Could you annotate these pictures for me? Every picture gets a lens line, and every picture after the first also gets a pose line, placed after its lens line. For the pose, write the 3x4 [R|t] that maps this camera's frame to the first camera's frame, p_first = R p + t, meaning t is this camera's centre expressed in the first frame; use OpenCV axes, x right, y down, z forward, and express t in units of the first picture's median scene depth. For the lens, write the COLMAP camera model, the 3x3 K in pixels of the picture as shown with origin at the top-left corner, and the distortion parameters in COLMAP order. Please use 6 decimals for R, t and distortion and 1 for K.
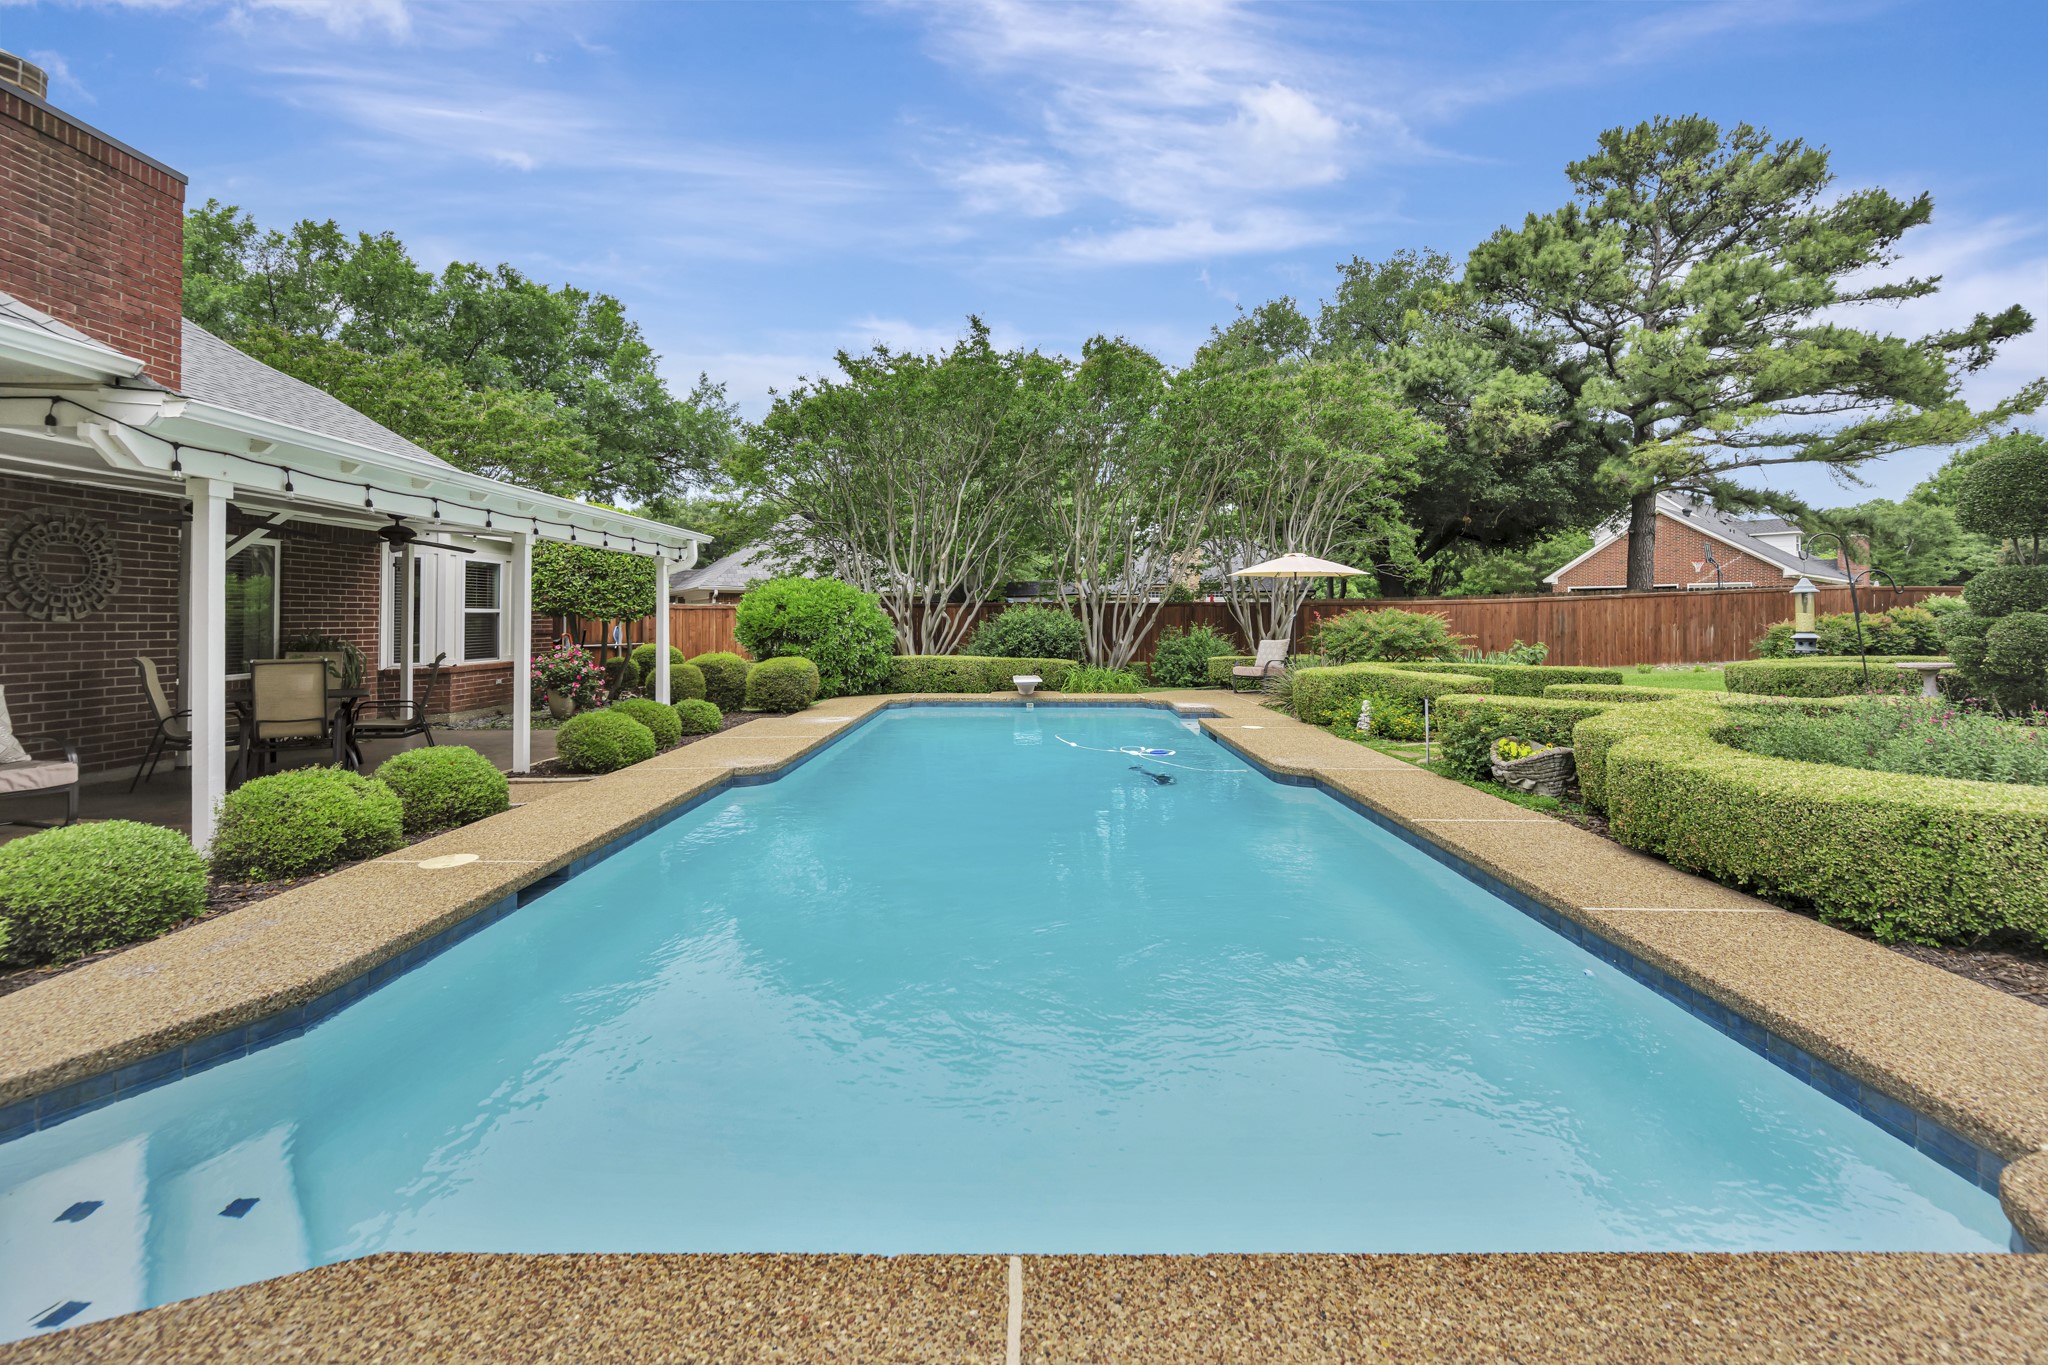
lens RADIAL K [[825.2, 0, 1037.1], [0, 825.2, 611.1], [0, 0, 1]] dist [-0.001273, -0.000359]
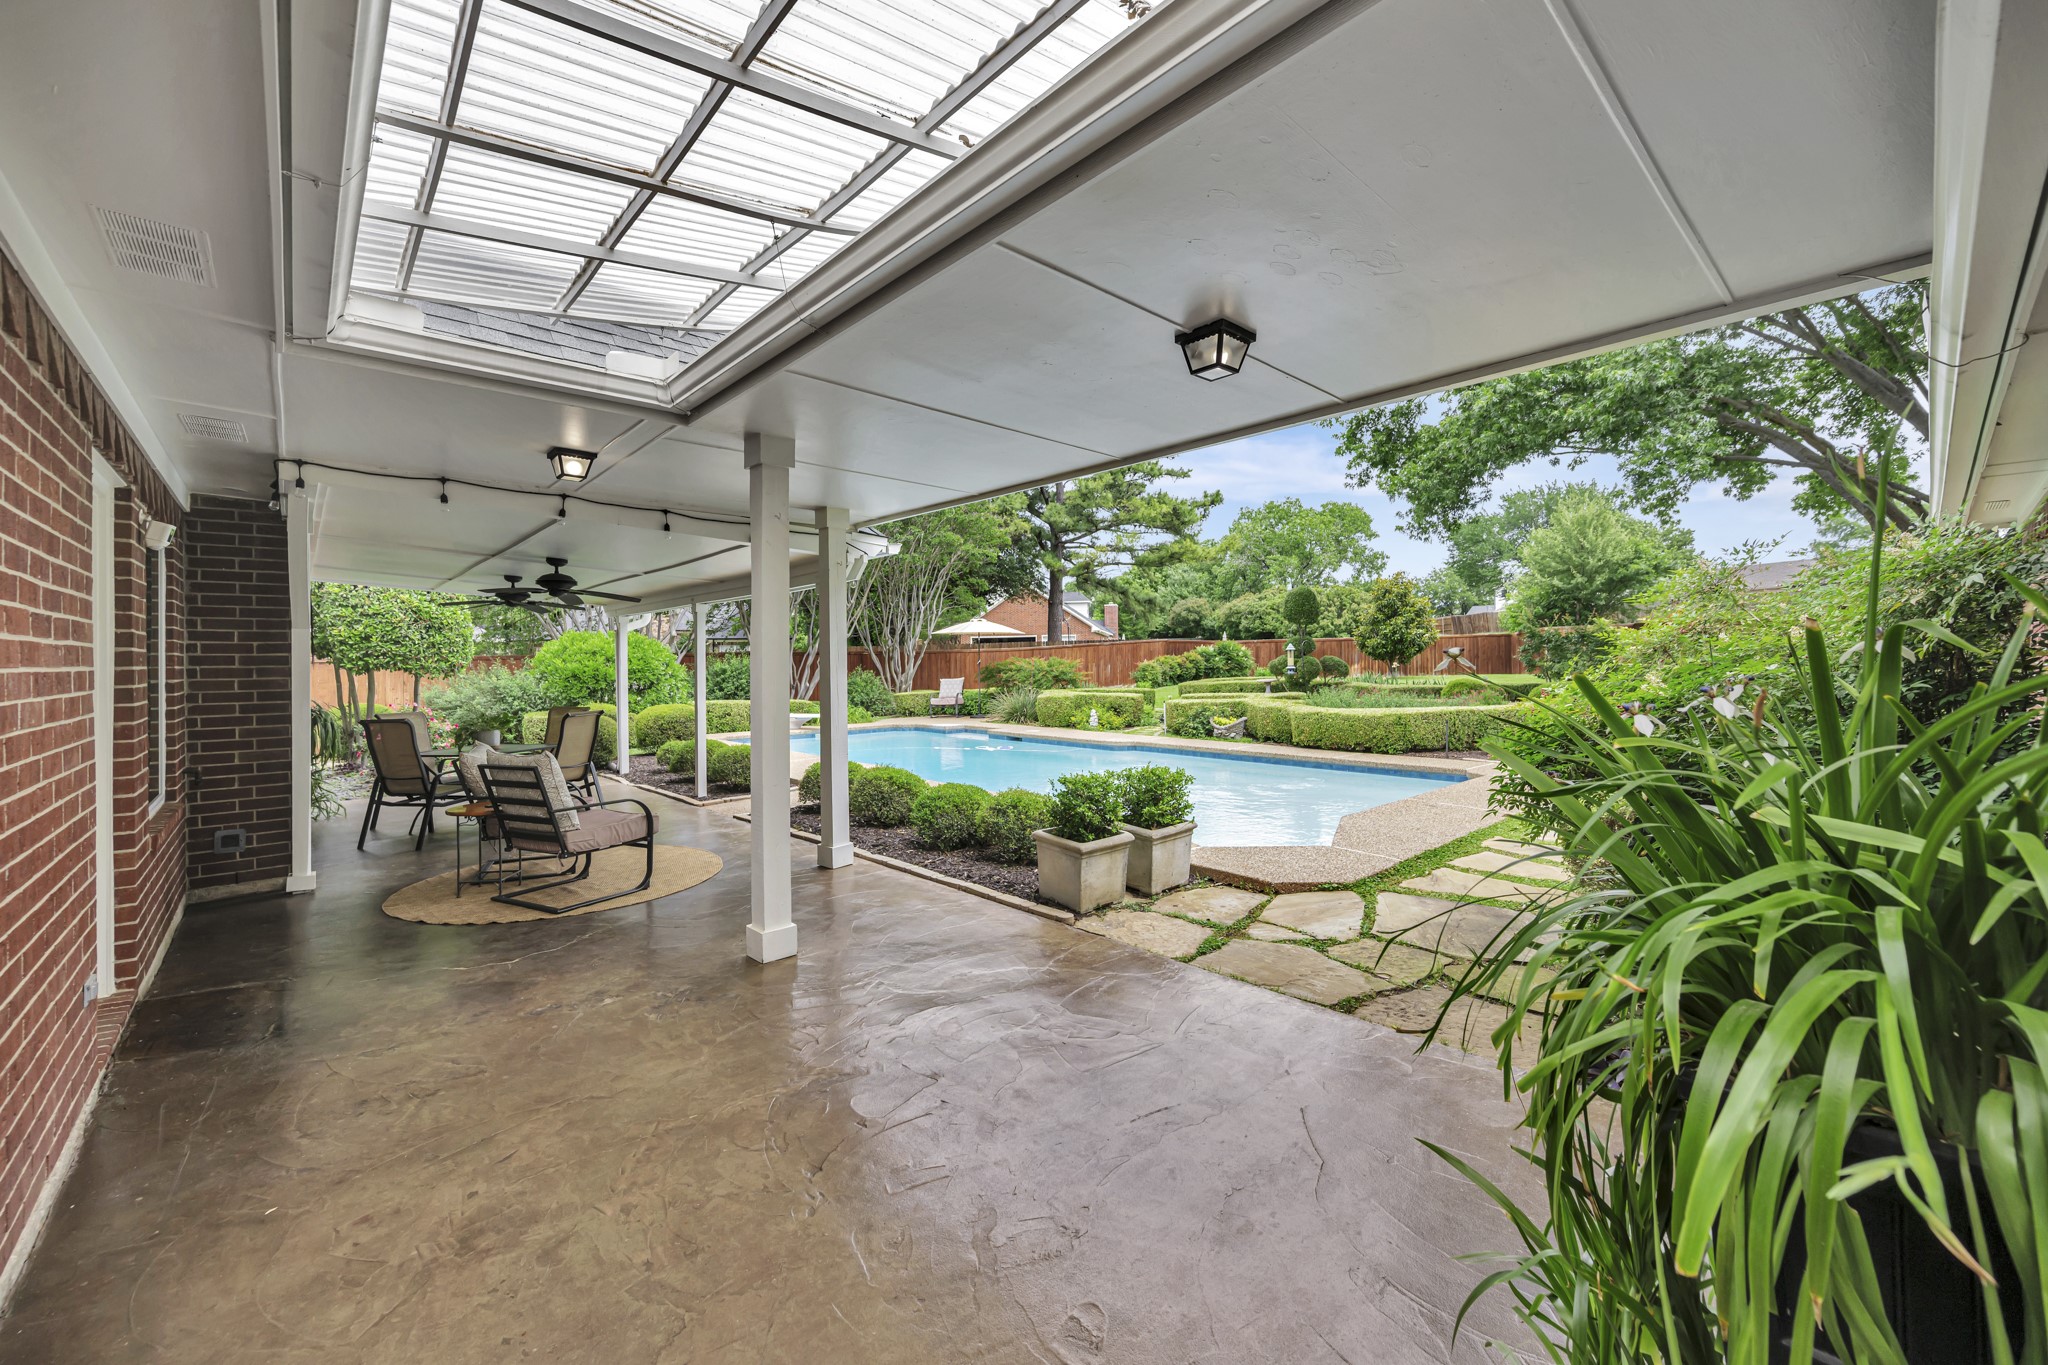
lens RADIAL K [[820.3, 0, 1014.9], [0, 820.3, 657.9], [0, 0, 1]] dist [0.000790, -0.000040]
pose [[0.746921, -0.010185, 0.664835, -0.420341], [0.008394, 0.999947, 0.005889, -0.006018], [-0.664860, 0.001182, 0.746967, -0.088450]]
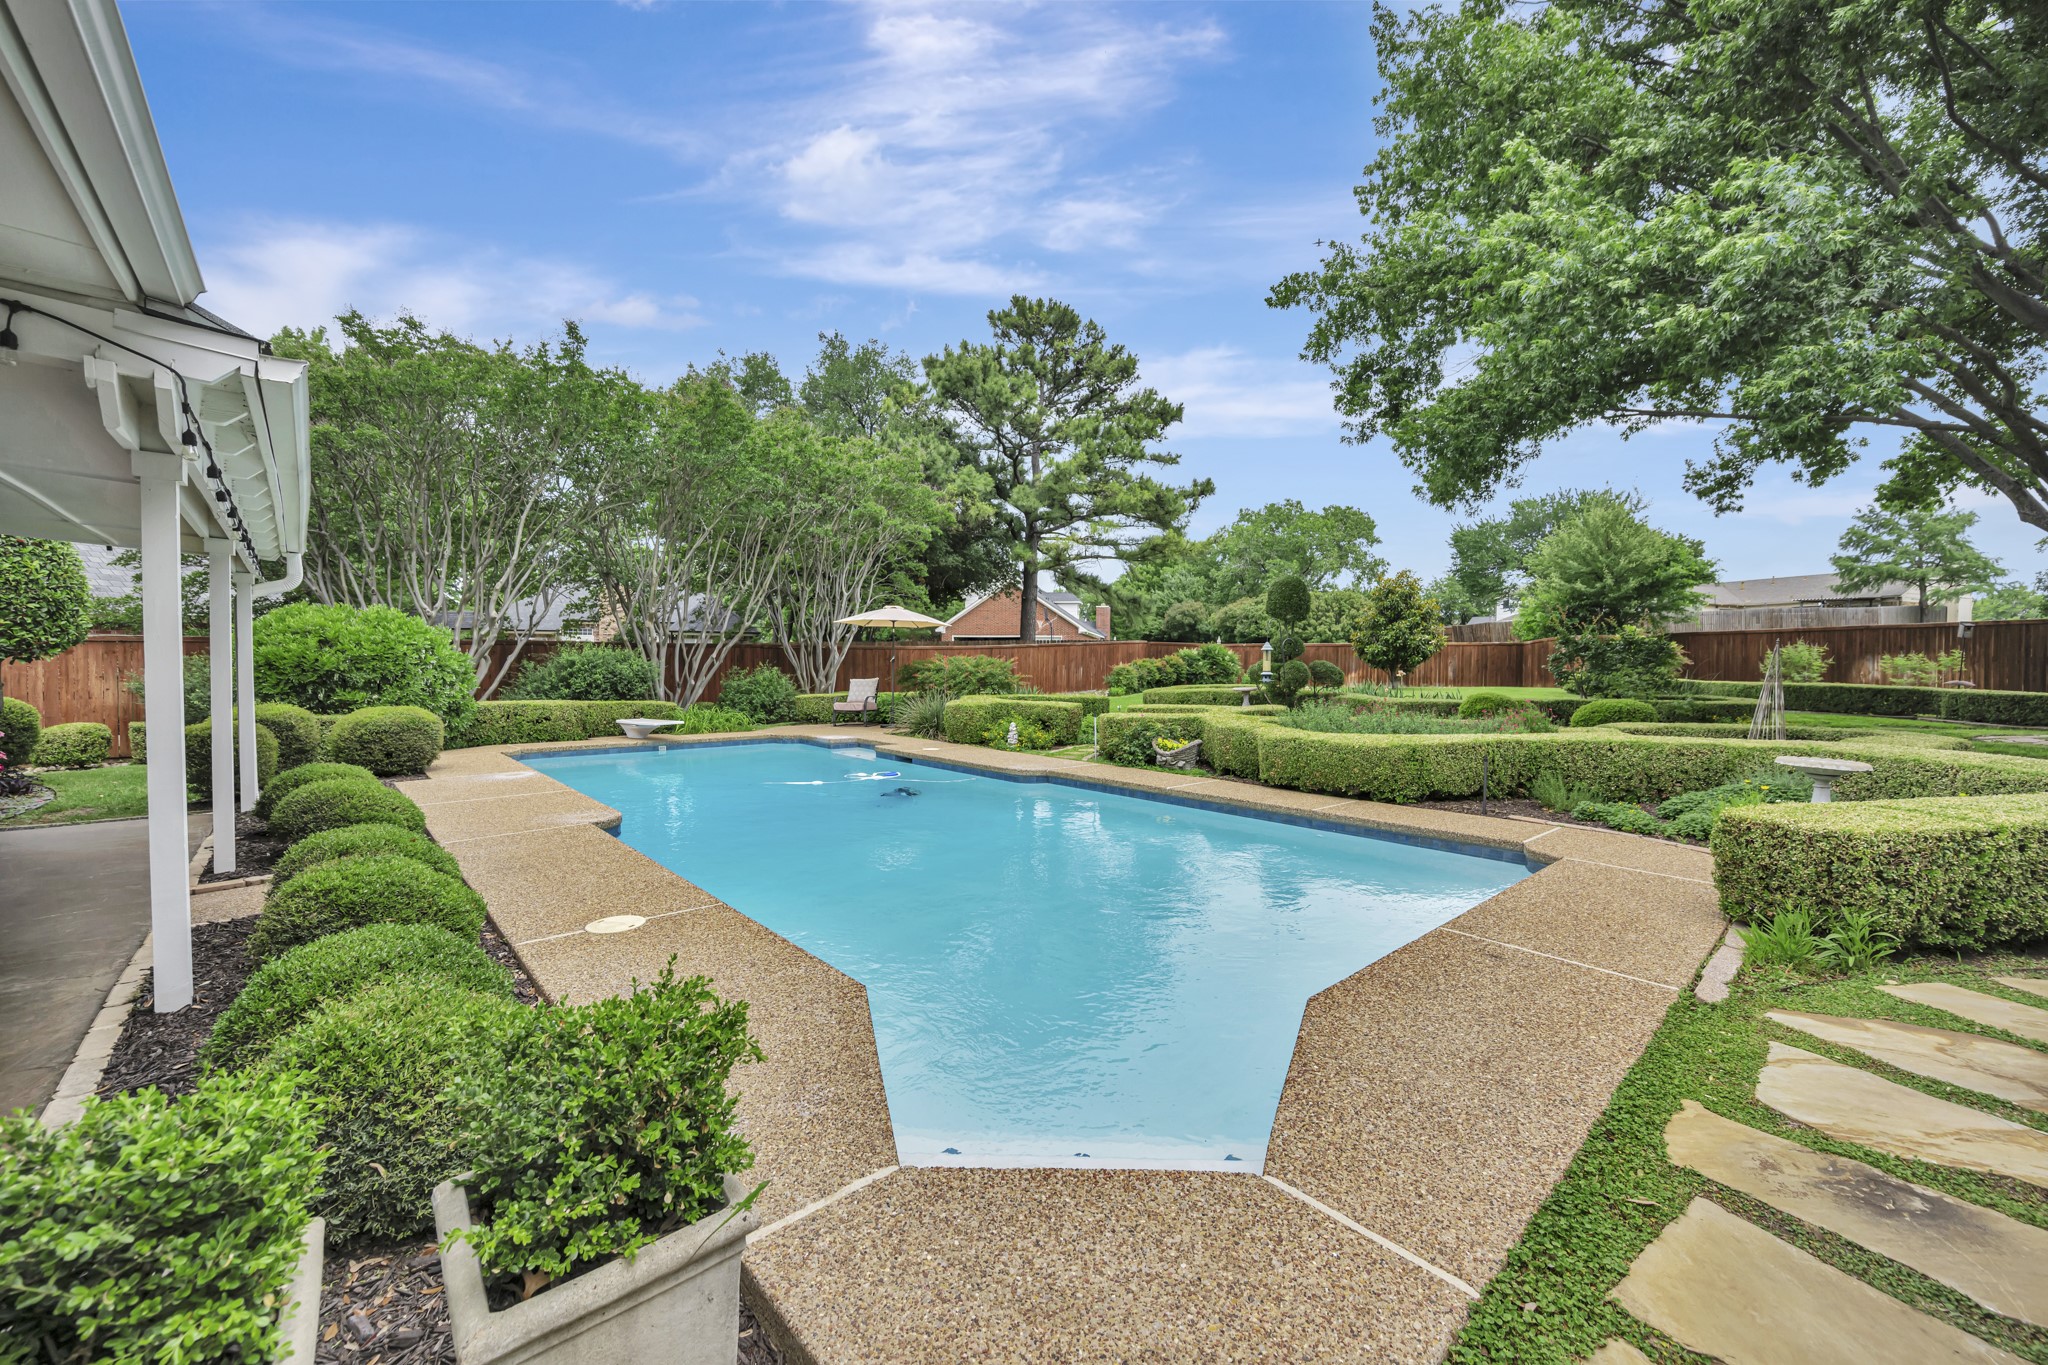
lens RADIAL K [[800.2, 0, 1029.9], [0, 800.2, 682.5], [0, 0, 1]] dist [-0.002968, -0.000345]
pose [[0.740740, -0.012998, 0.671666, -0.220409], [-0.012987, 0.999349, 0.033662, -0.000890], [-0.671667, -0.033657, 0.740089, 0.007195]]
